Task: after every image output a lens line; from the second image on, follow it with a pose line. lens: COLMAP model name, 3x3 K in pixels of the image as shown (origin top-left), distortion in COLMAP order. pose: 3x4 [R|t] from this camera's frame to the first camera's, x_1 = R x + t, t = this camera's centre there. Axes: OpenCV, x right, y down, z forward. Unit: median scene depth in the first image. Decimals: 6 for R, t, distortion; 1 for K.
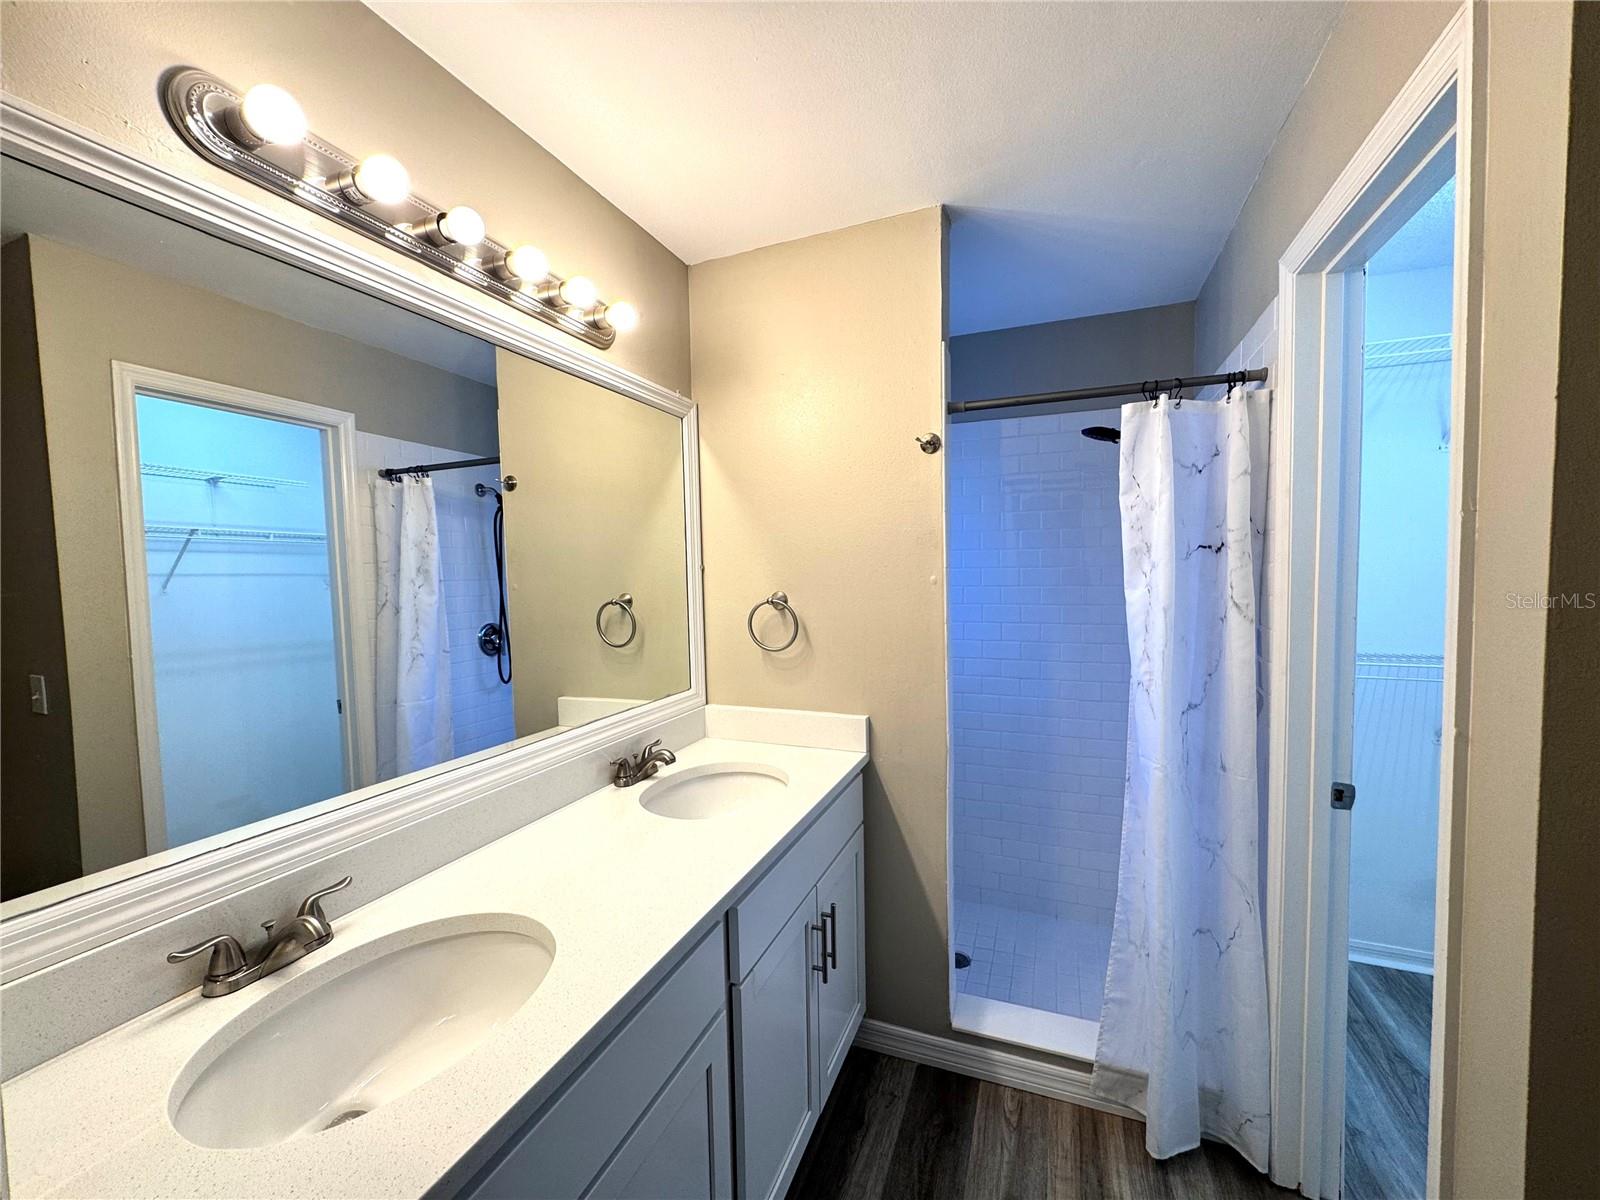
lens RADIAL K [[638.6, 0, 801.1], [0, 638.6, 601.8], [0, 0, 1]] dist [-0.001946, -0.000178]
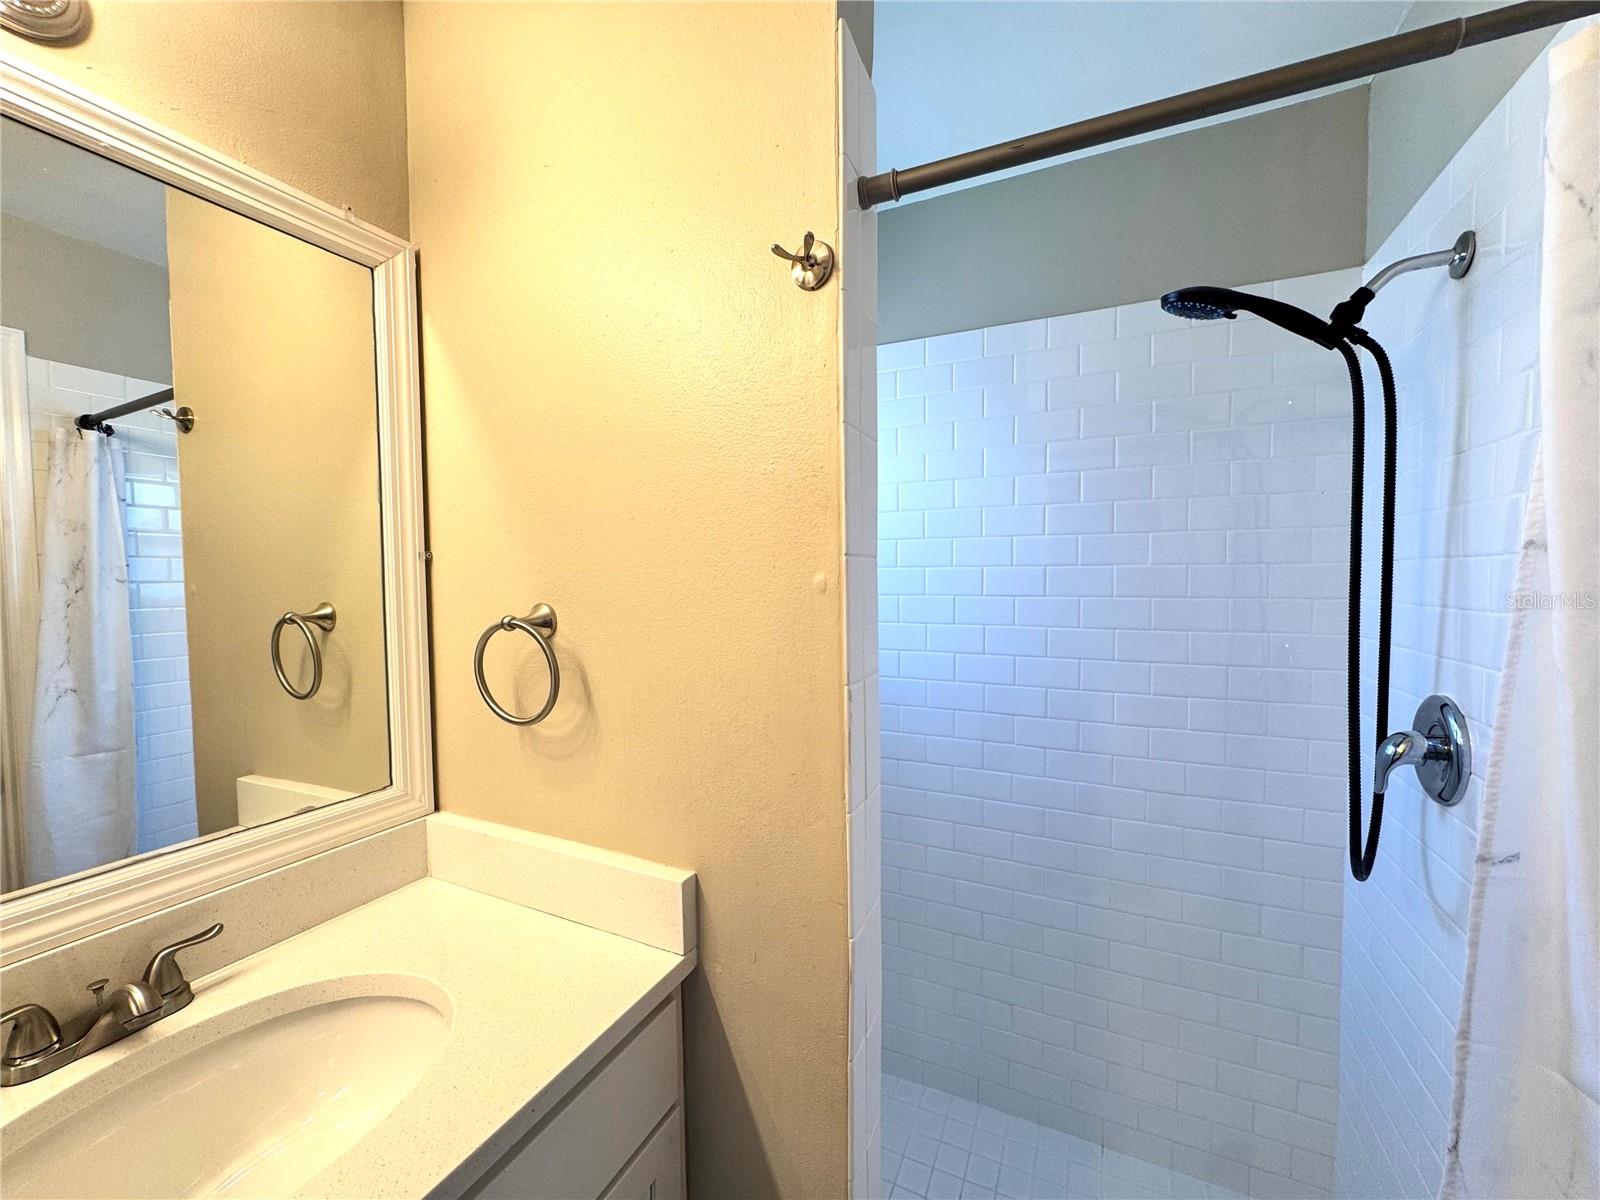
lens RADIAL K [[652.9, 0, 796.8], [0, 652.9, 588.7], [0, 0, 1]] dist [0.001114, 0.000326]
pose [[0.997340, 0.027330, -0.067577, 0.144424], [-0.028352, 0.999497, -0.014206, -0.021610], [0.067155, 0.016084, 0.997613, 0.359041]]
